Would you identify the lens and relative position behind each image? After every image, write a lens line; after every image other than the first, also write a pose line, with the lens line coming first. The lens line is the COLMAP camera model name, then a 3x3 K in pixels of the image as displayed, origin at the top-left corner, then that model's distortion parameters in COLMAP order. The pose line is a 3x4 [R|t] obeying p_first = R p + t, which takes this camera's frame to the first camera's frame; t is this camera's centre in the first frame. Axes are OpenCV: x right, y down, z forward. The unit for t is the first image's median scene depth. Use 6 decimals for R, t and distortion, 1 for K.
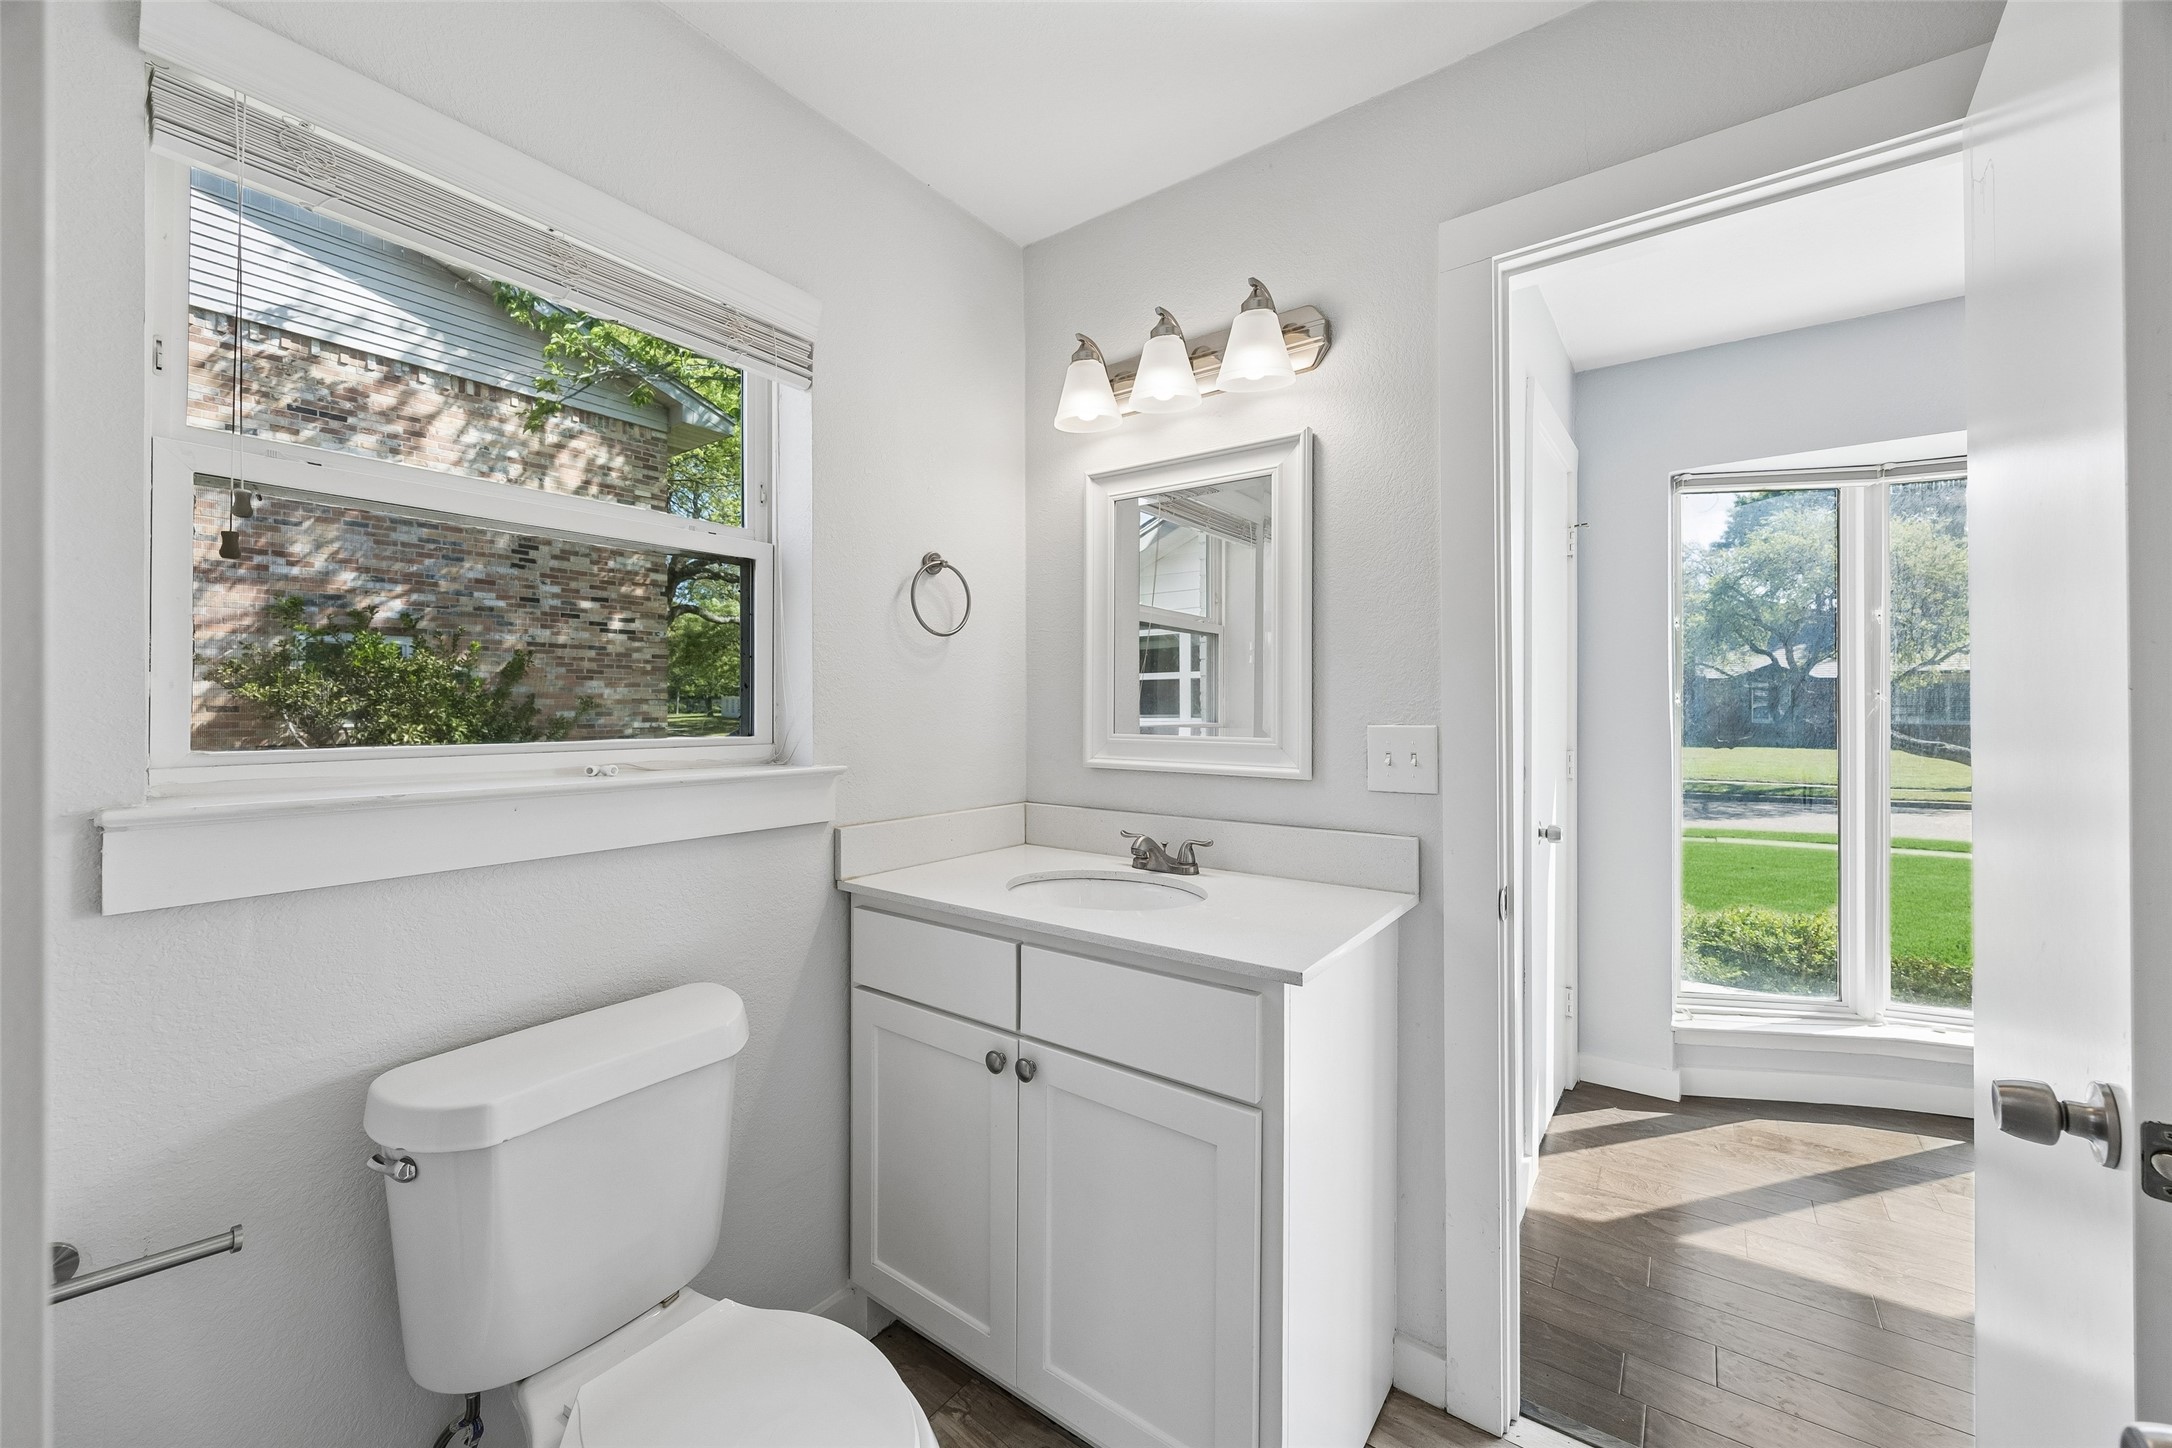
lens RADIAL K [[832.2, 0, 1086.3], [0, 832.2, 699.8], [0, 0, 1]] dist [-0.002142, 0.000285]
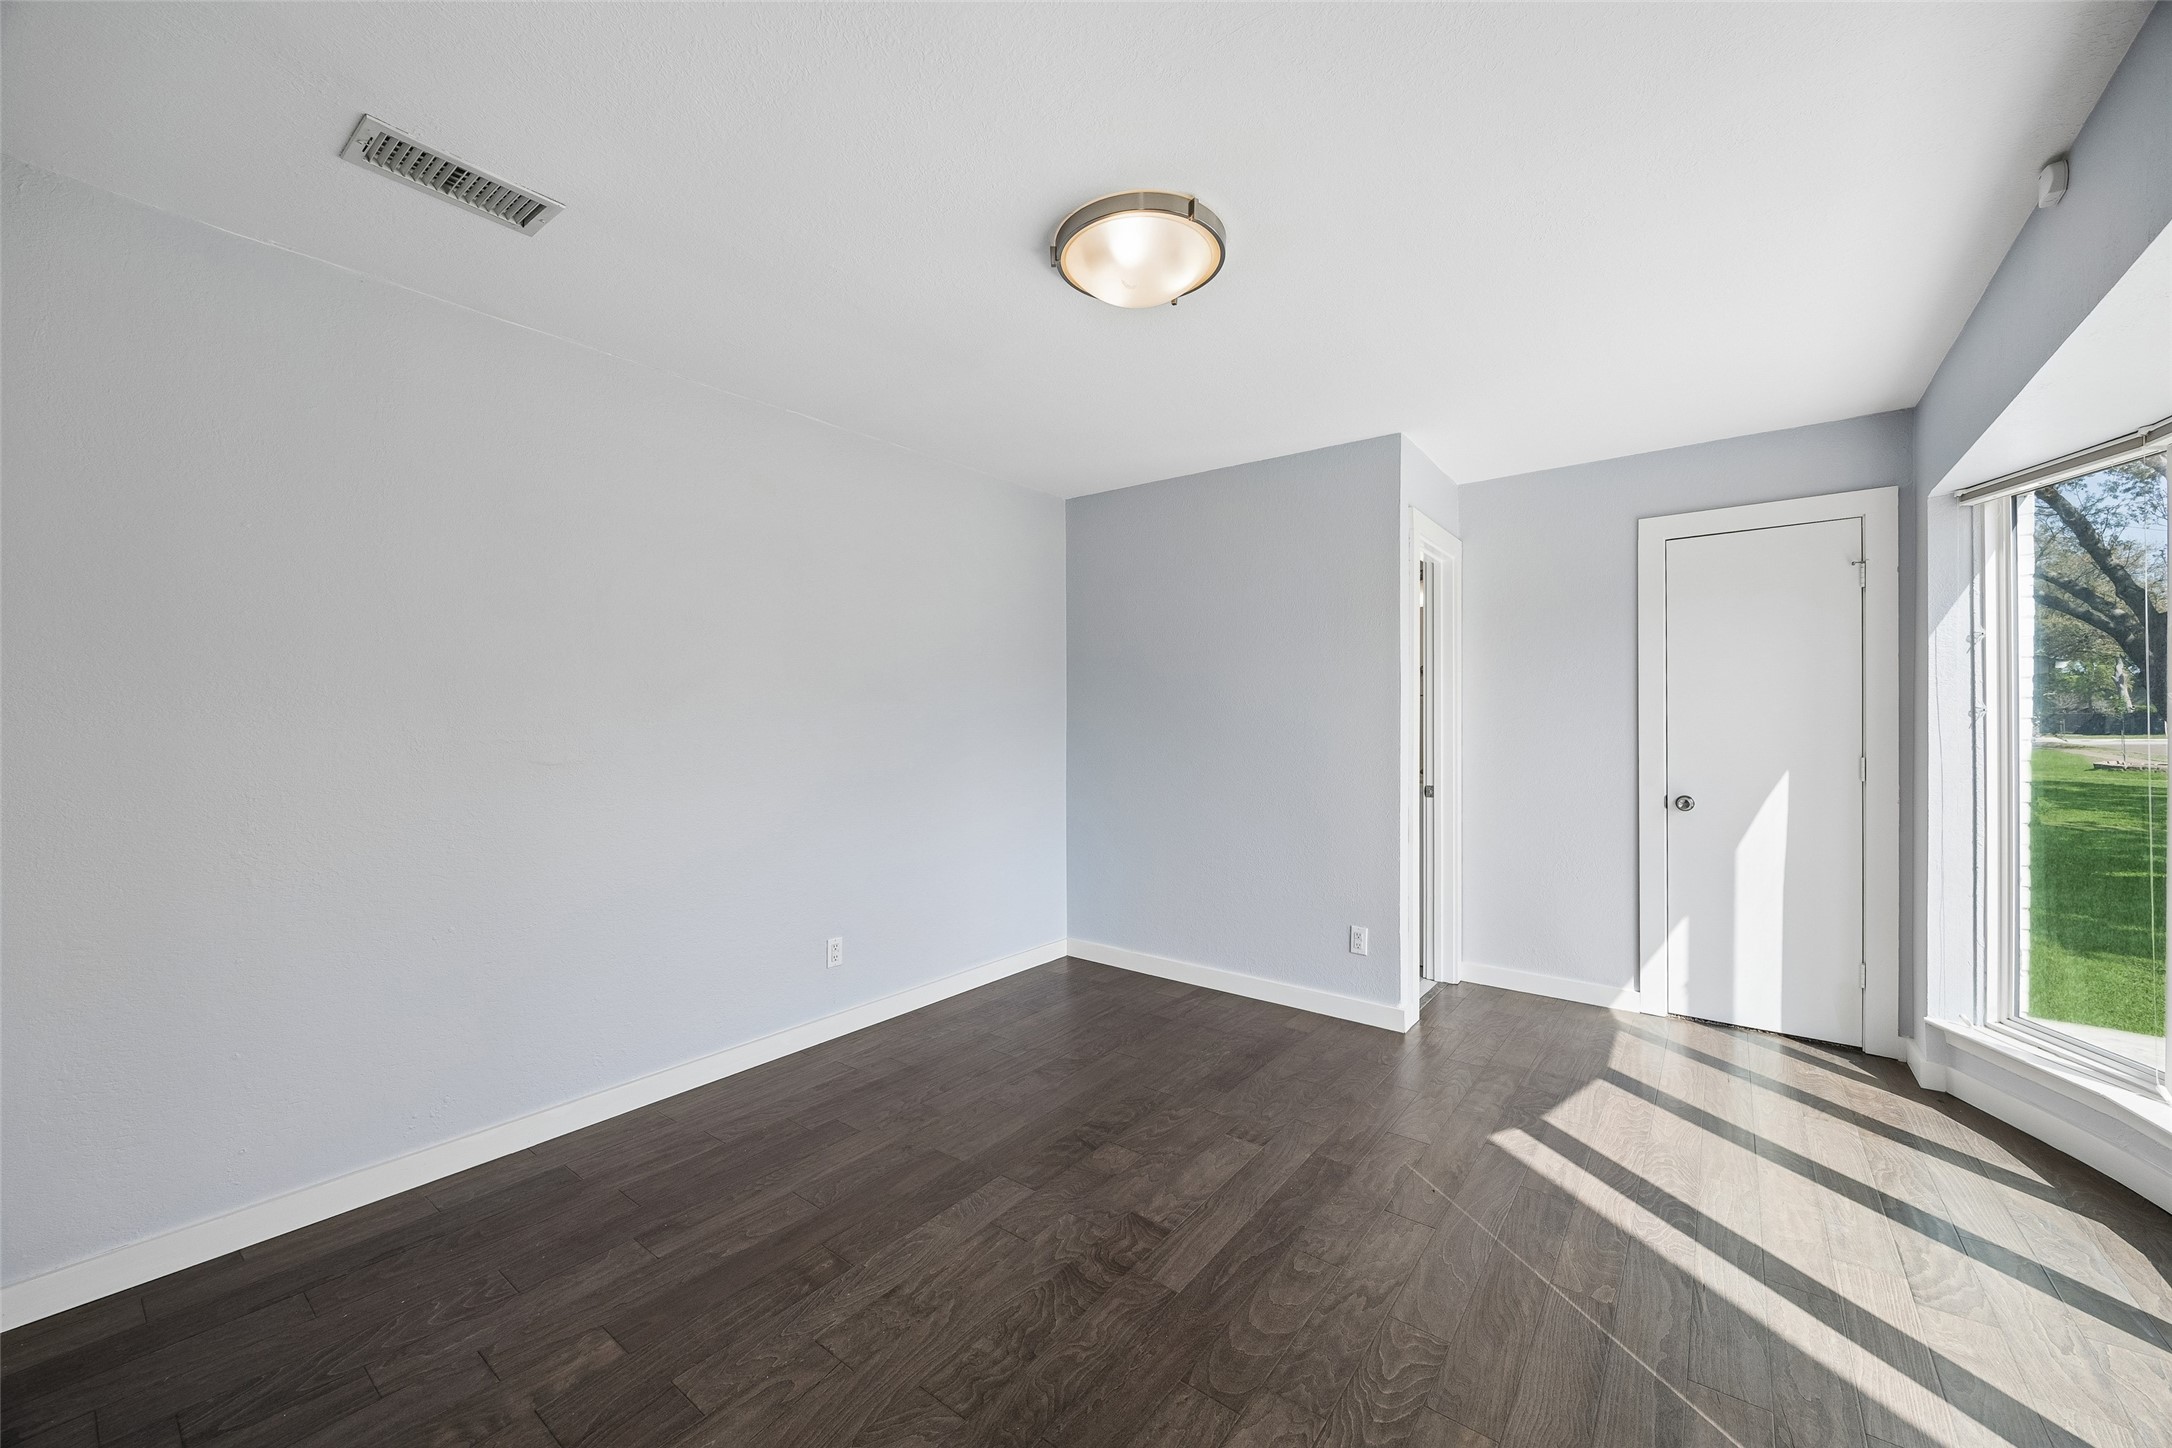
lens RADIAL K [[832.2, 0, 1083.2], [0, 832.2, 729.5], [0, 0, 1]] dist [-0.002142, 0.000285]
pose [[-0.026534, 0.002597, -0.999645, 1.318964], [0.013436, 0.999907, 0.002241, 0.002978], [0.999558, -0.013372, -0.026566, -0.034082]]
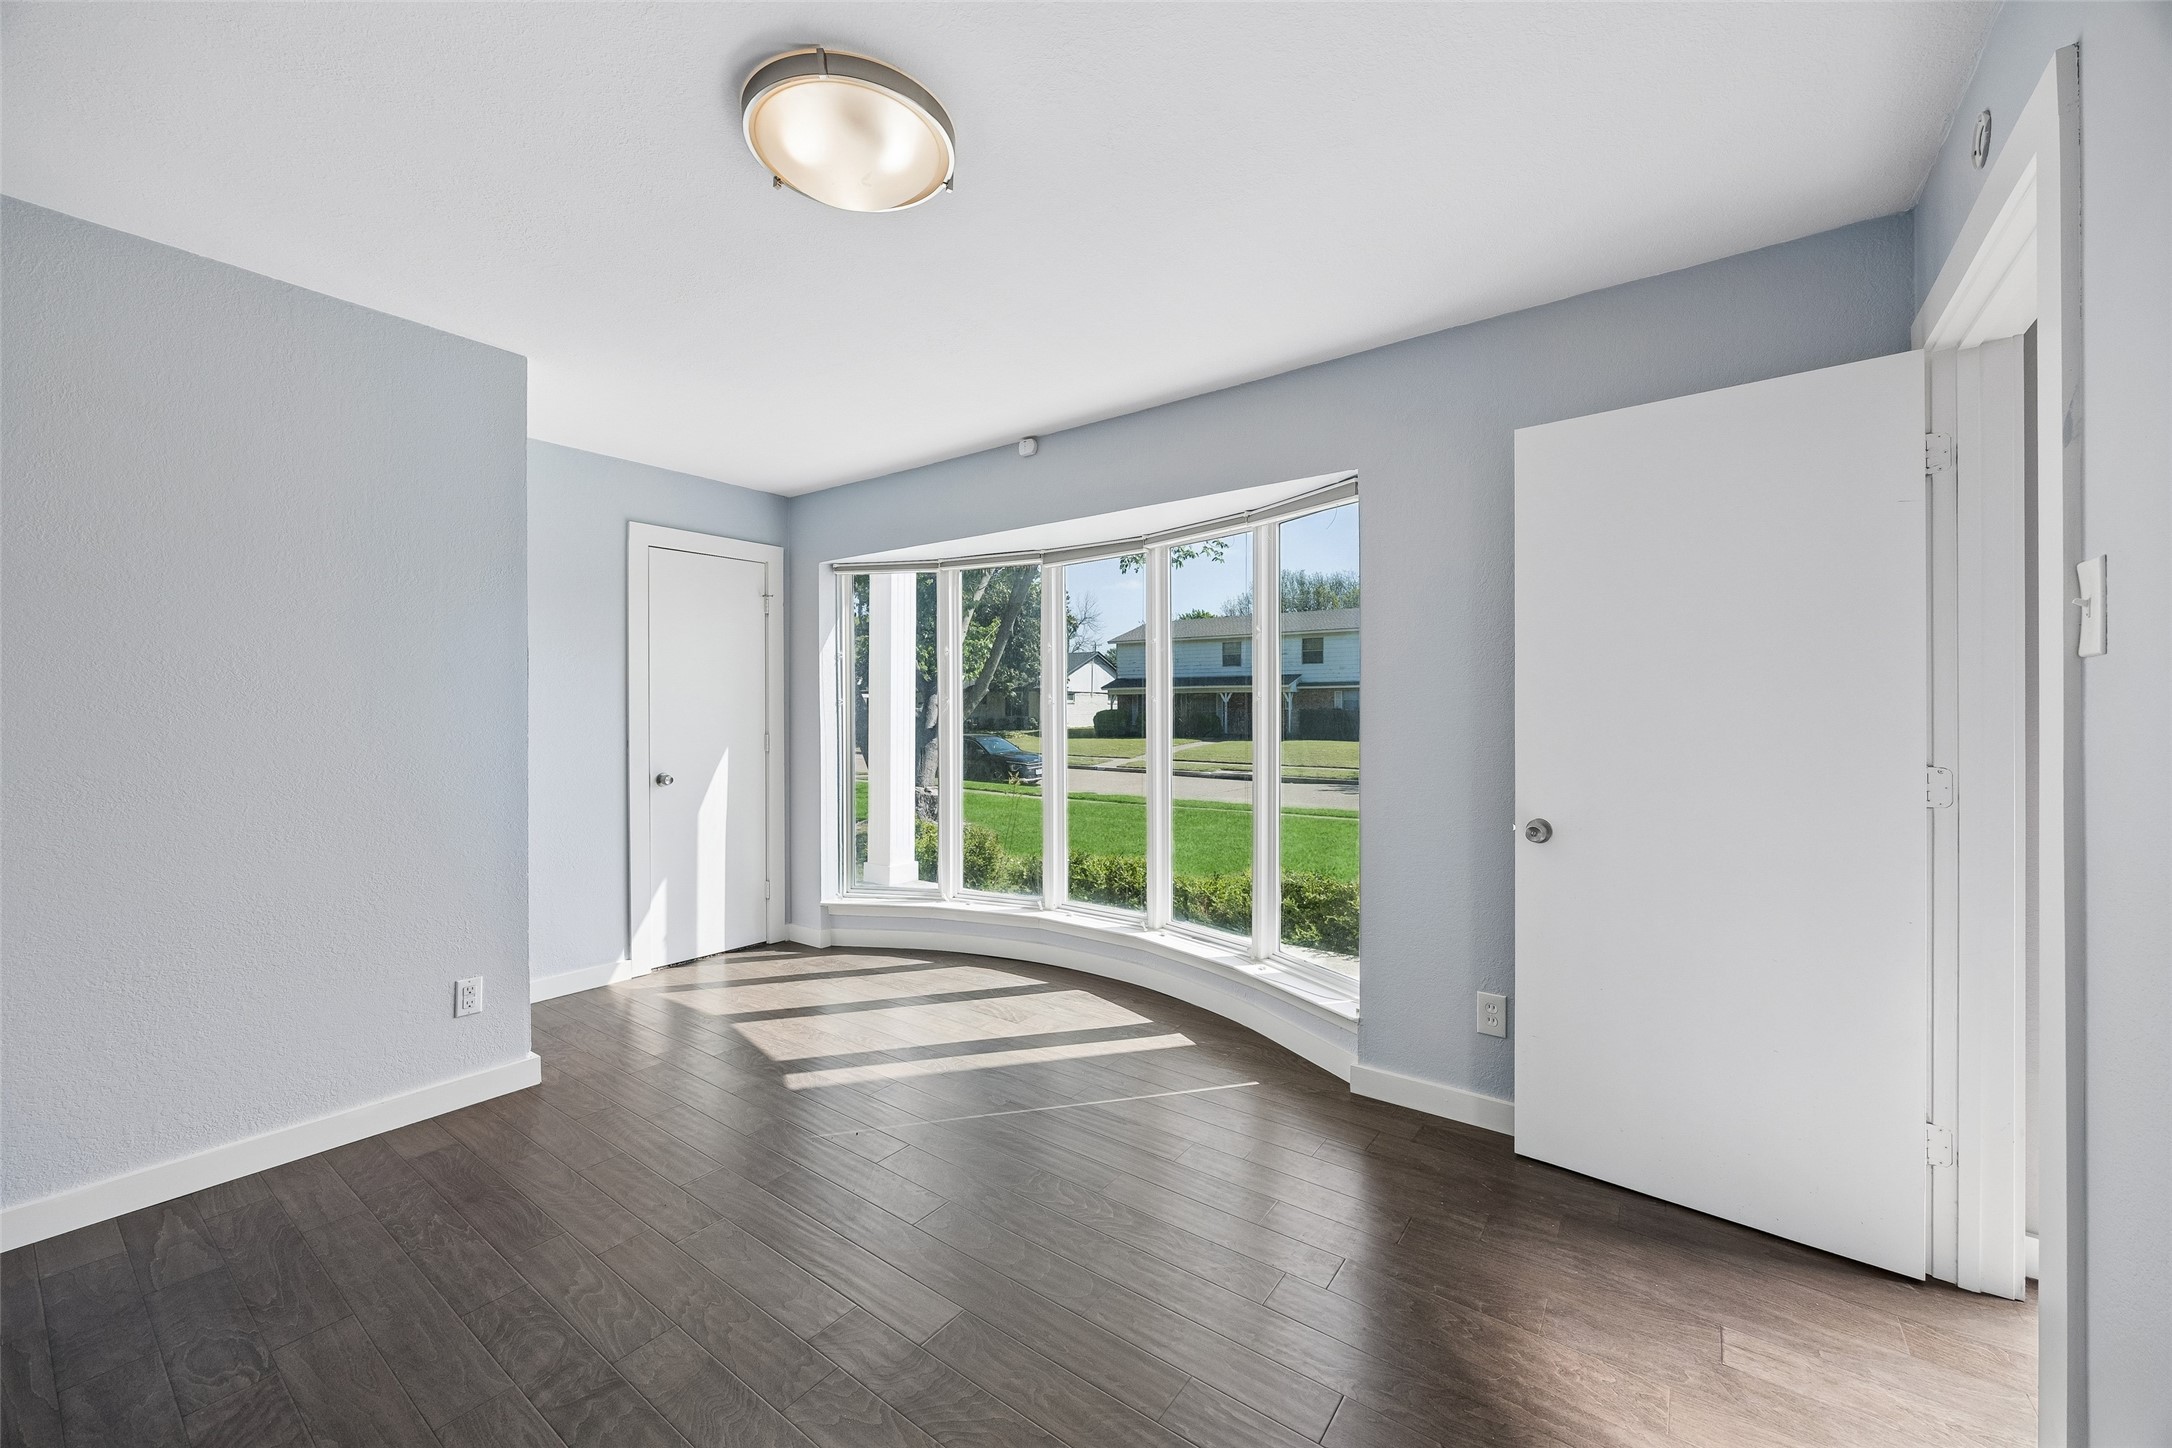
lens RADIAL K [[832.2, 0, 1074.9], [0, 832.2, 705.7], [0, 0, 1]] dist [-0.002142, 0.000285]
pose [[0.999972, -0.004548, -0.005987, 0.894001], [0.004608, 0.999939, 0.010057, -0.006719], [0.005941, -0.010084, 0.999932, -0.460426]]
